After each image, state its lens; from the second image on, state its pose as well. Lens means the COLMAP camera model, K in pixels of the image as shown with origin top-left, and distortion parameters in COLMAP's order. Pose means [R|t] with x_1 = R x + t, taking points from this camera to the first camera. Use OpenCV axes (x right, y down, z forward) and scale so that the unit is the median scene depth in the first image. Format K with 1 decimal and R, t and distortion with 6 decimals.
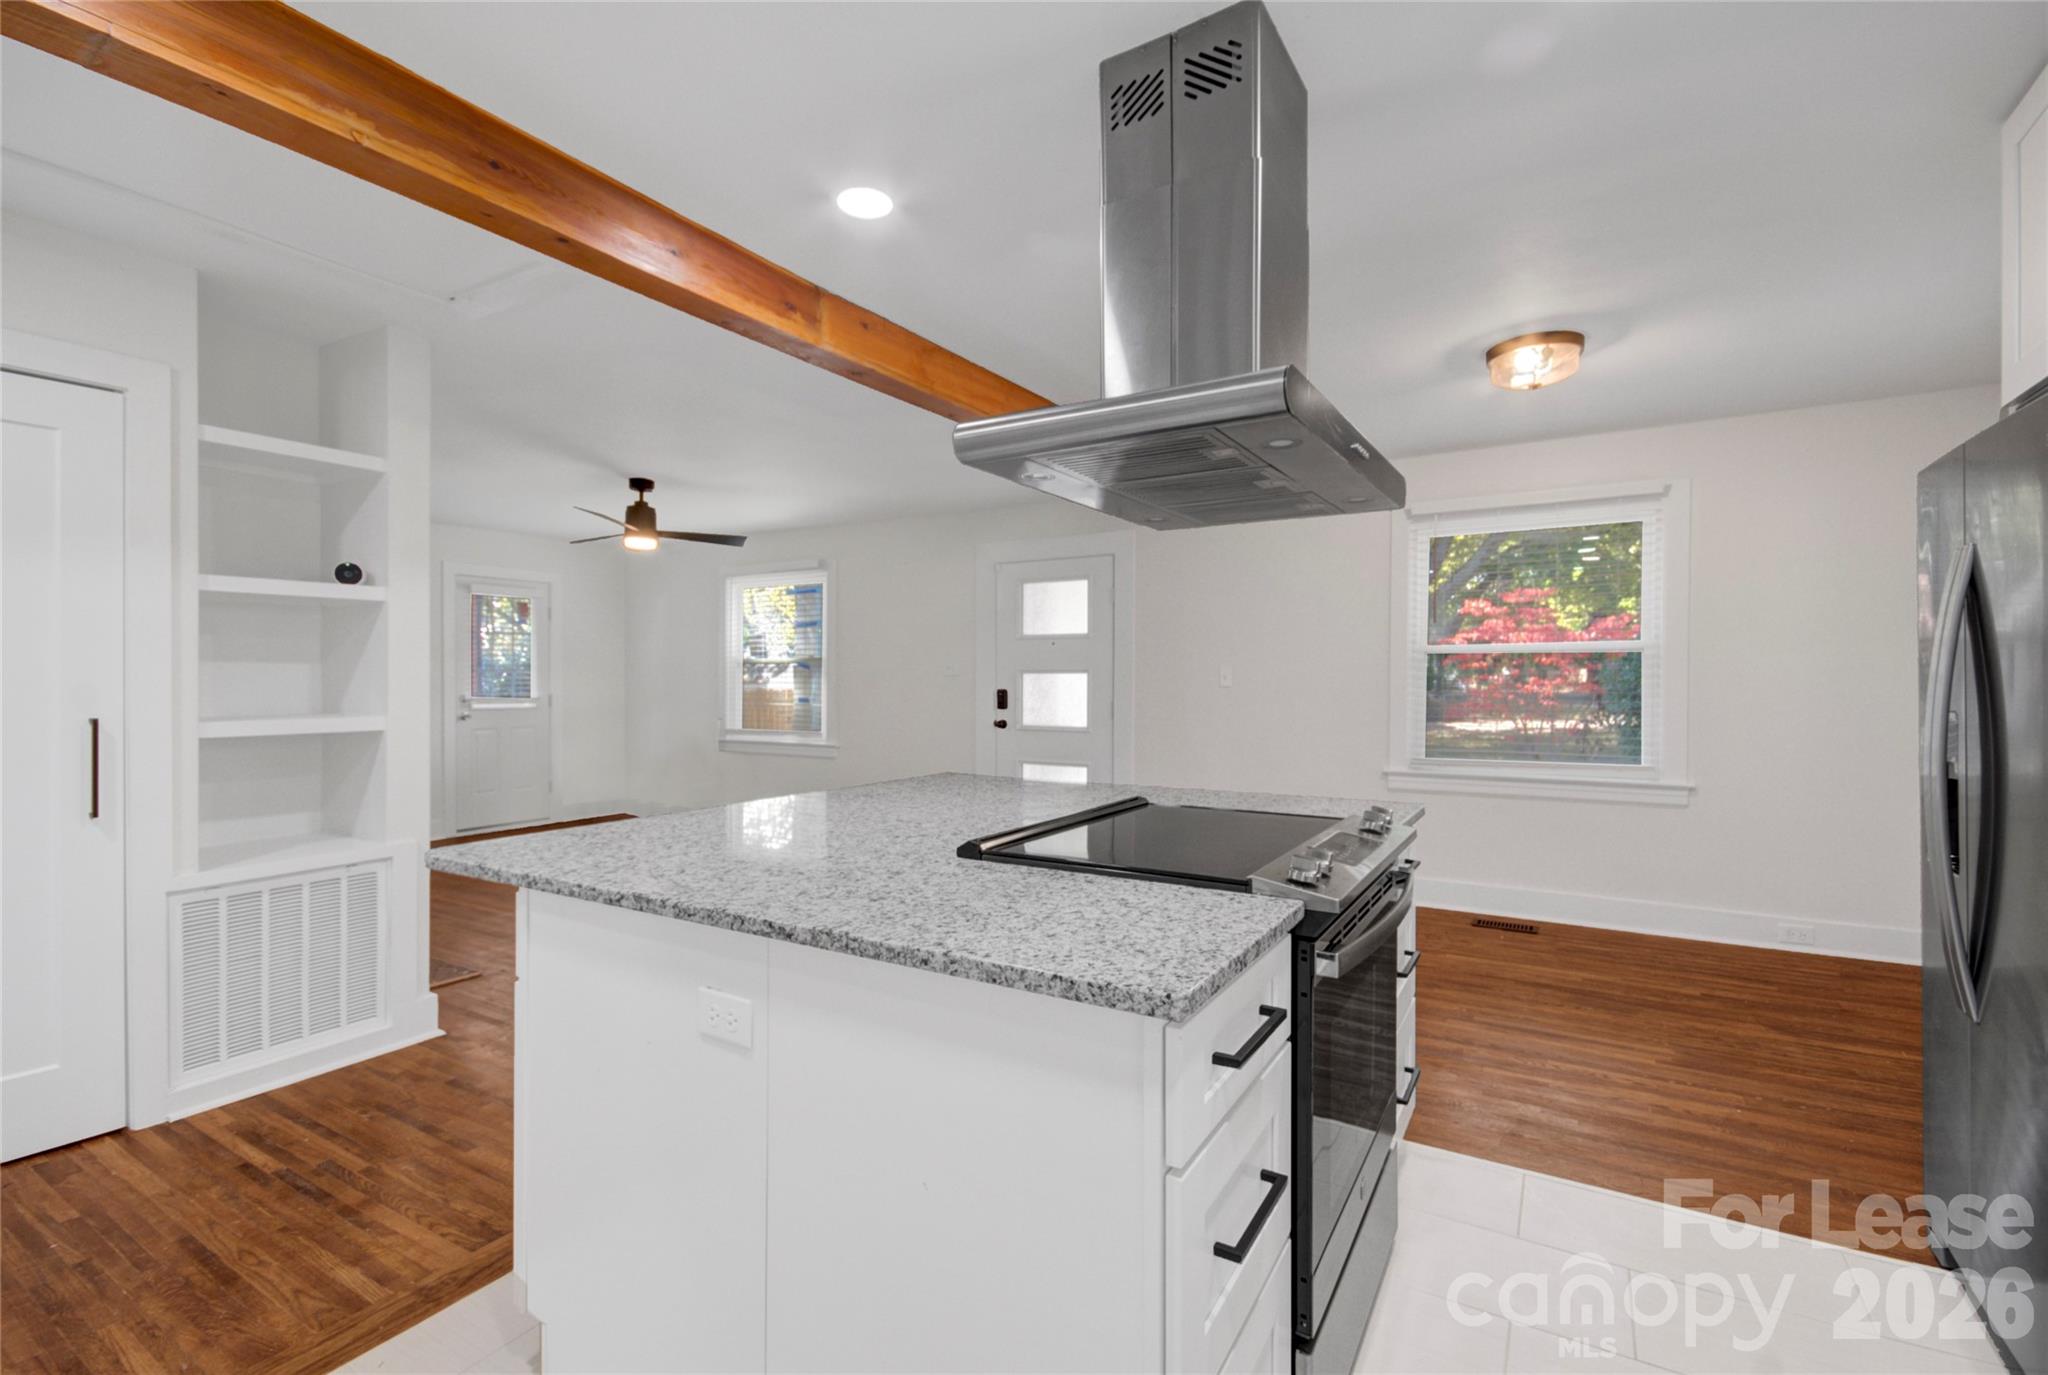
lens RADIAL K [[912.2, 0, 1030.2], [0, 912.2, 695.1], [0, 0, 1]] dist [0.025100, -0.016229]
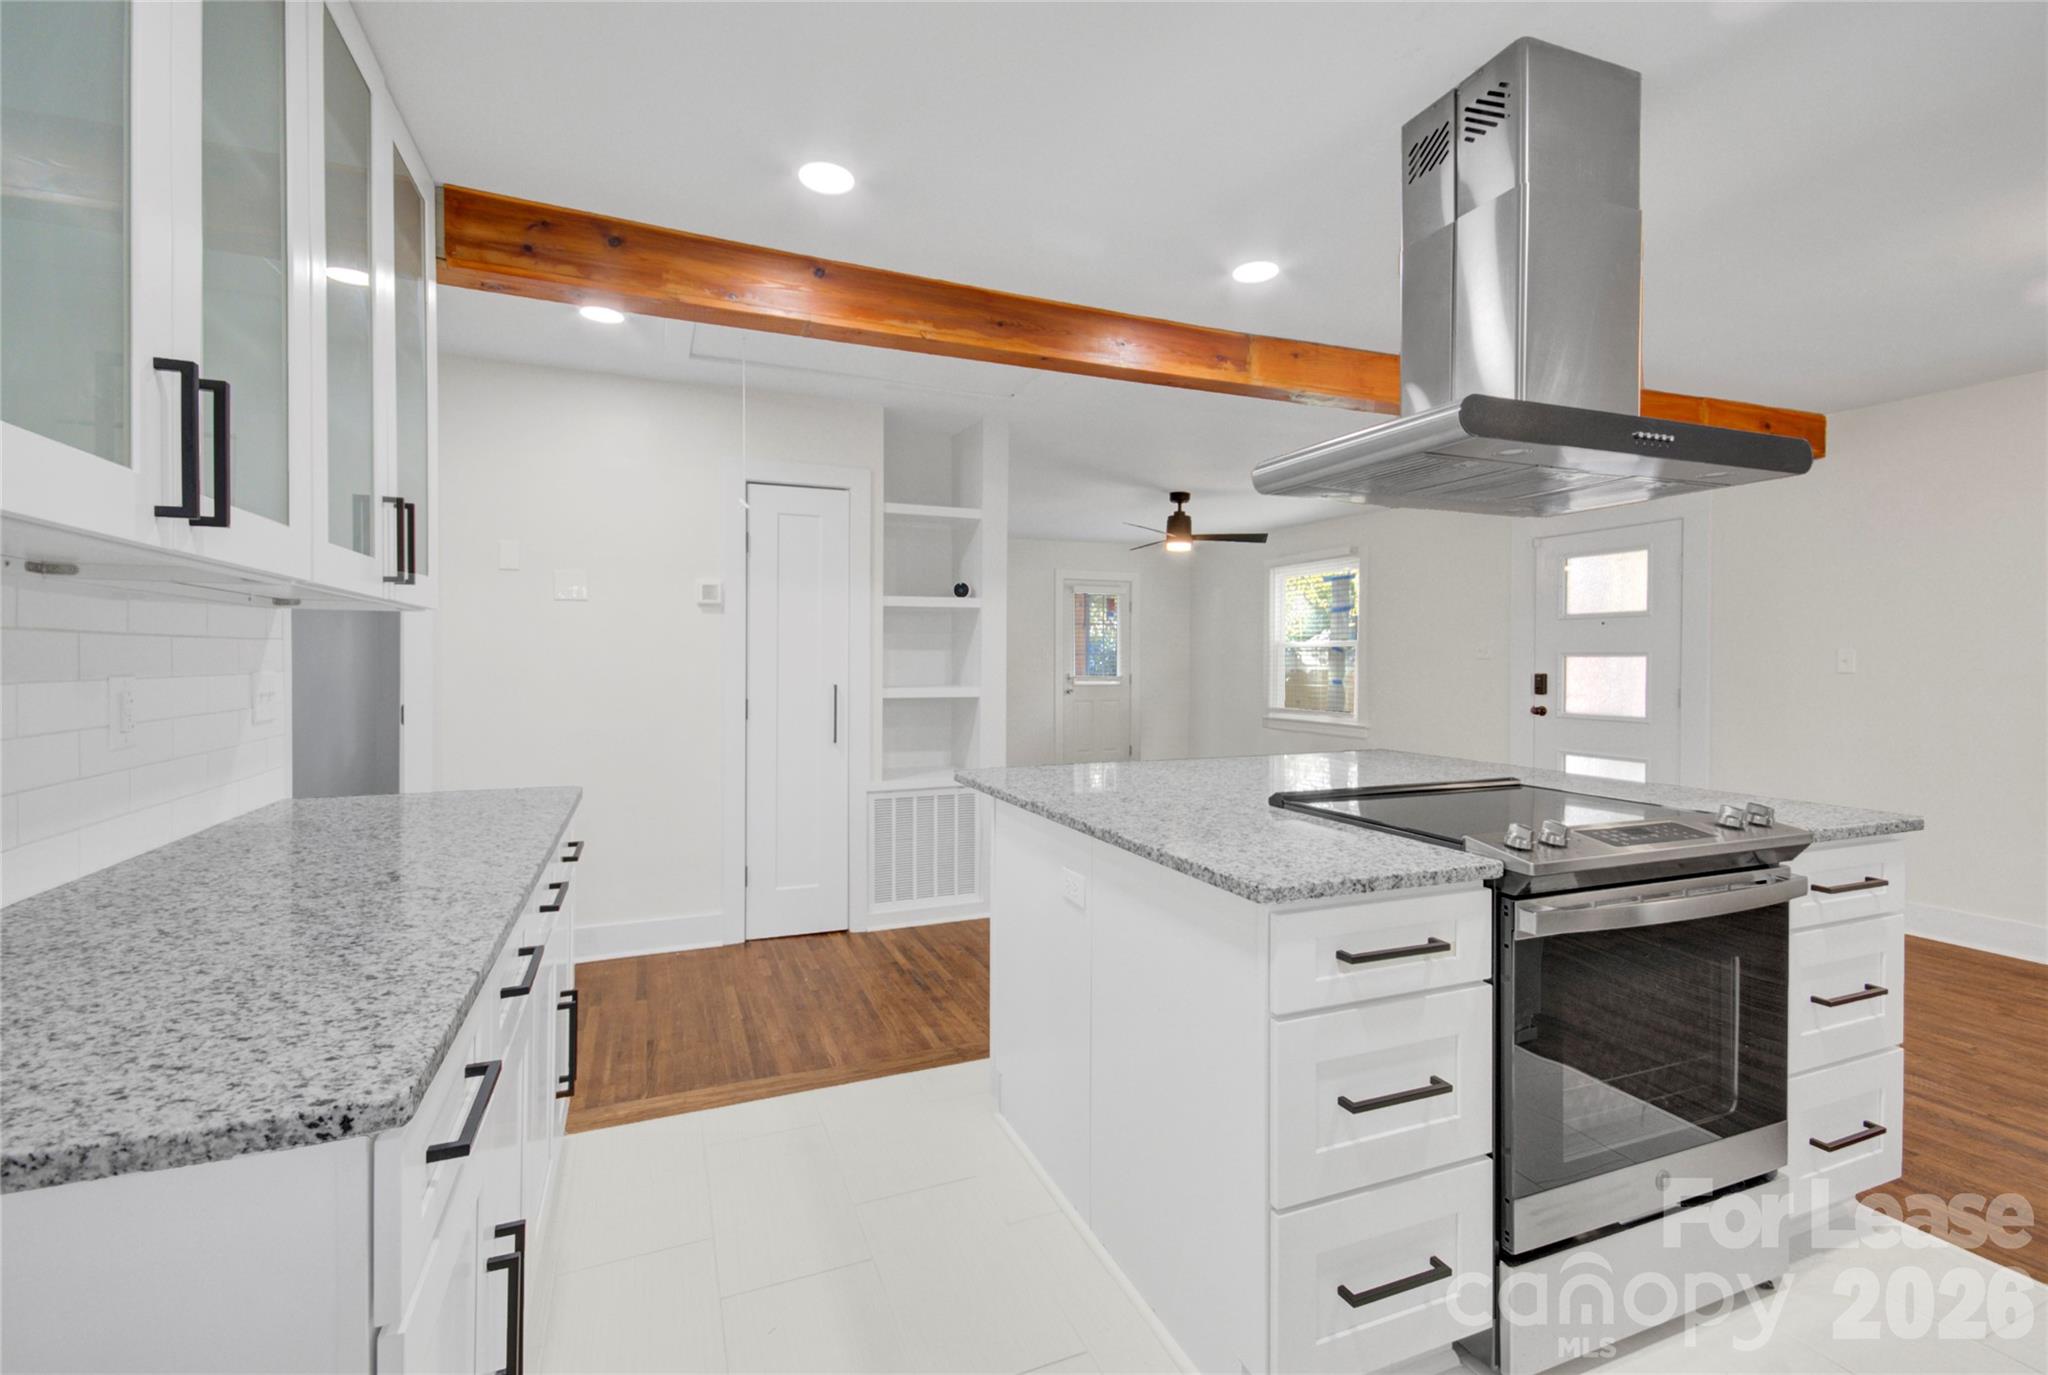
lens RADIAL K [[916.9, 0, 1024.0], [0, 916.9, 687.5], [0, 0, 1]] dist [-0.000294, 0.000259]
pose [[0.797671, 0.019546, -0.602776, 0.274226], [-0.012687, 0.999797, 0.015631, 0.000344], [0.602960, -0.004821, 0.797757, -0.137384]]
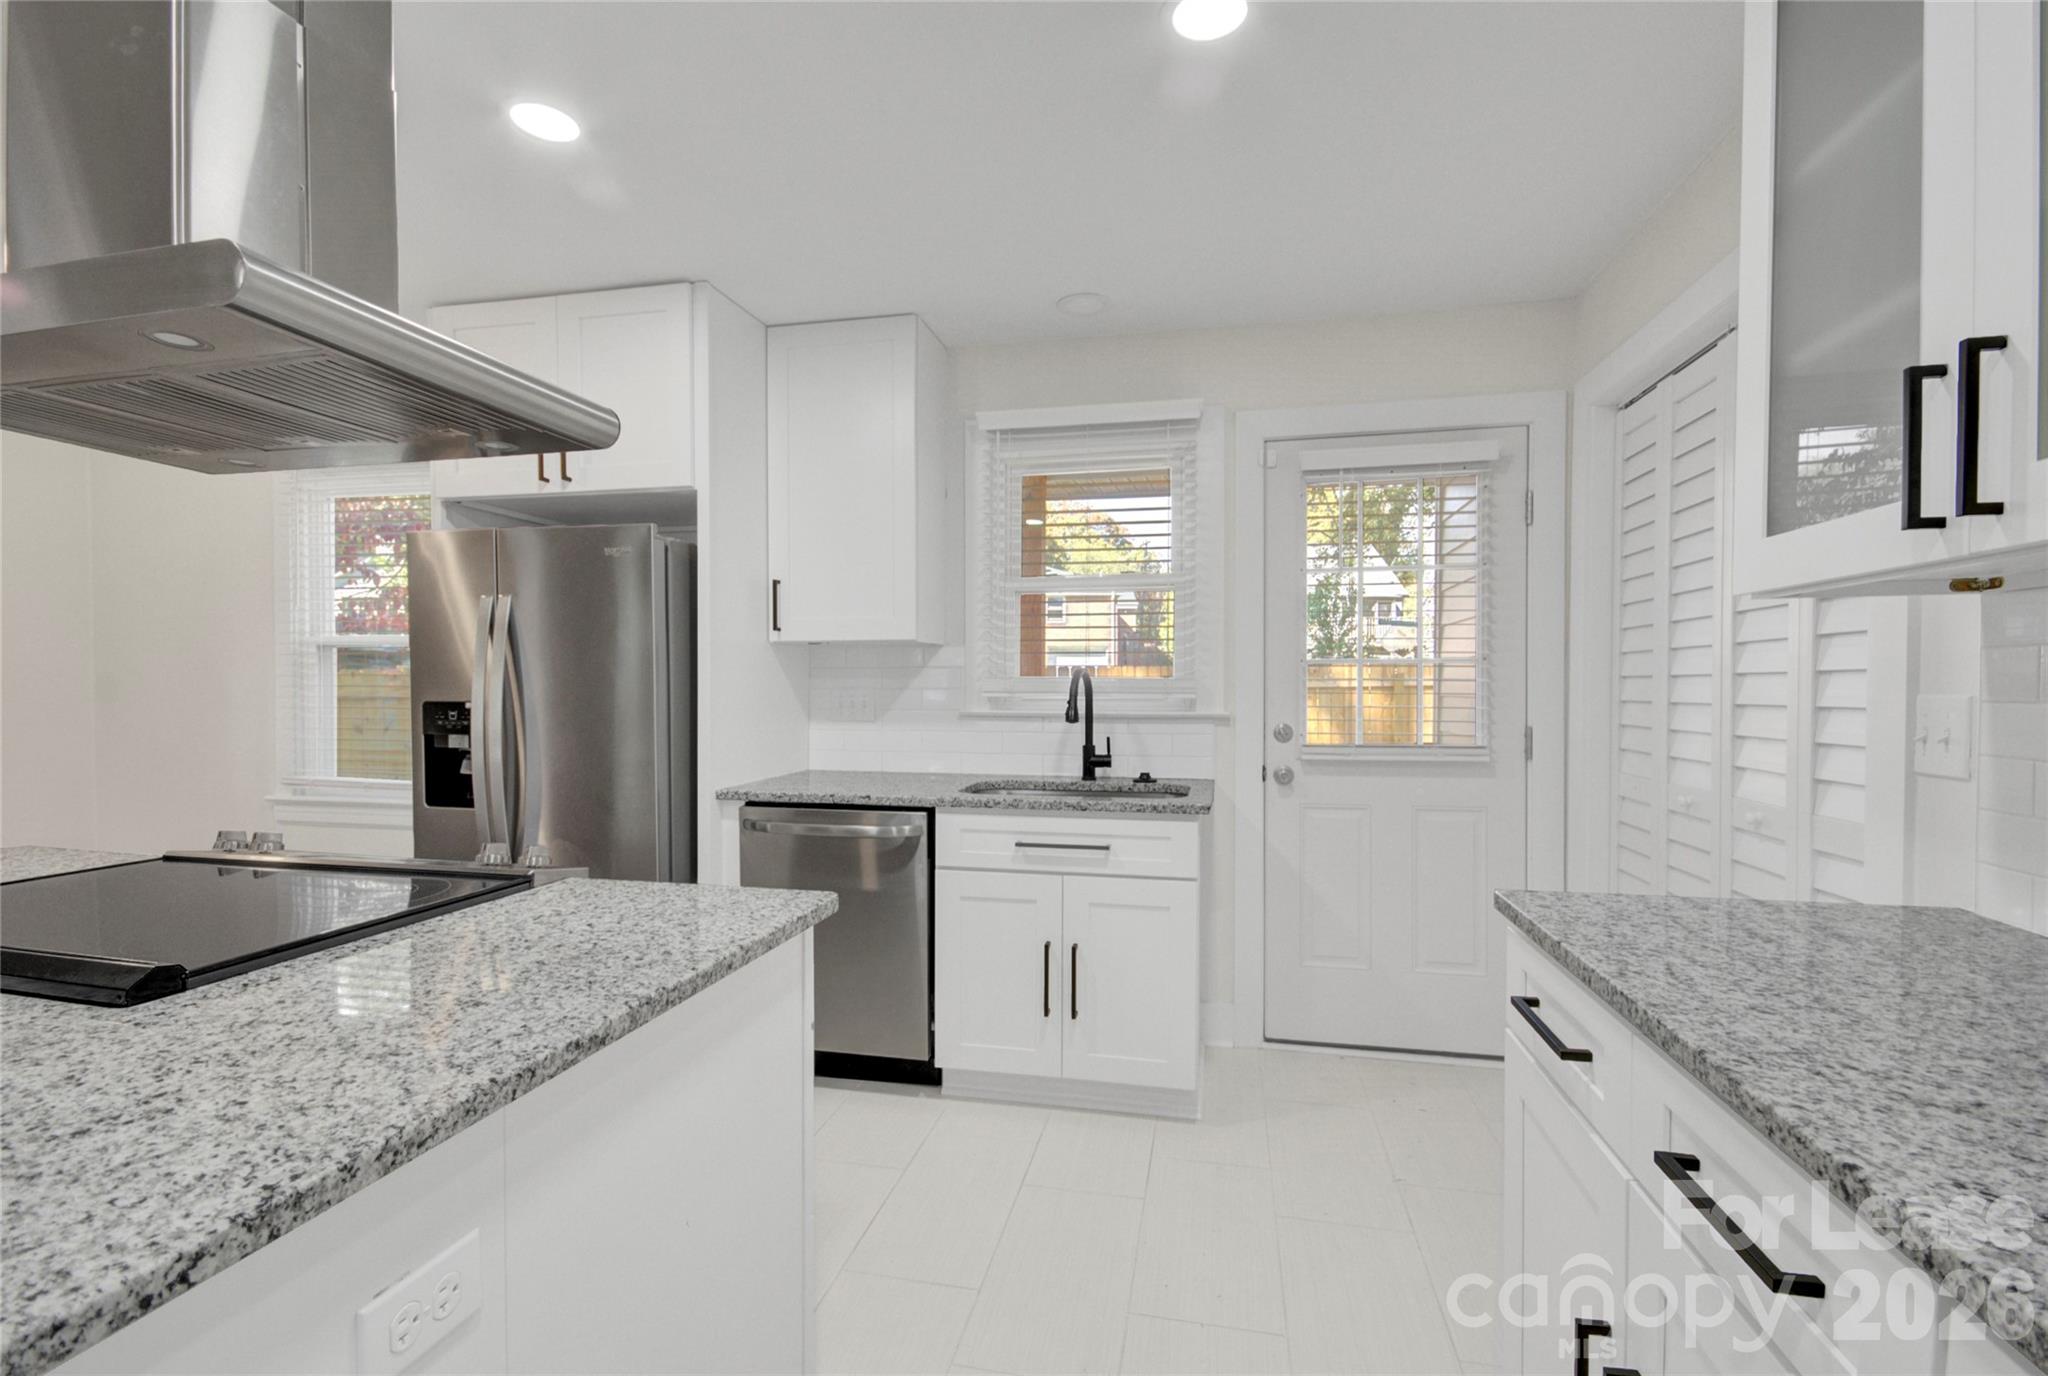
lens RADIAL K [[916.9, 0, 1024.0], [0, 916.9, 688.0], [0, 0, 1]] dist [-0.000294, 0.000259]
pose [[-0.329151, -0.003123, 0.944272, -0.515335], [0.014115, 0.999867, 0.008227, -0.005576], [-0.944172, 0.016036, -0.329063, 0.455851]]
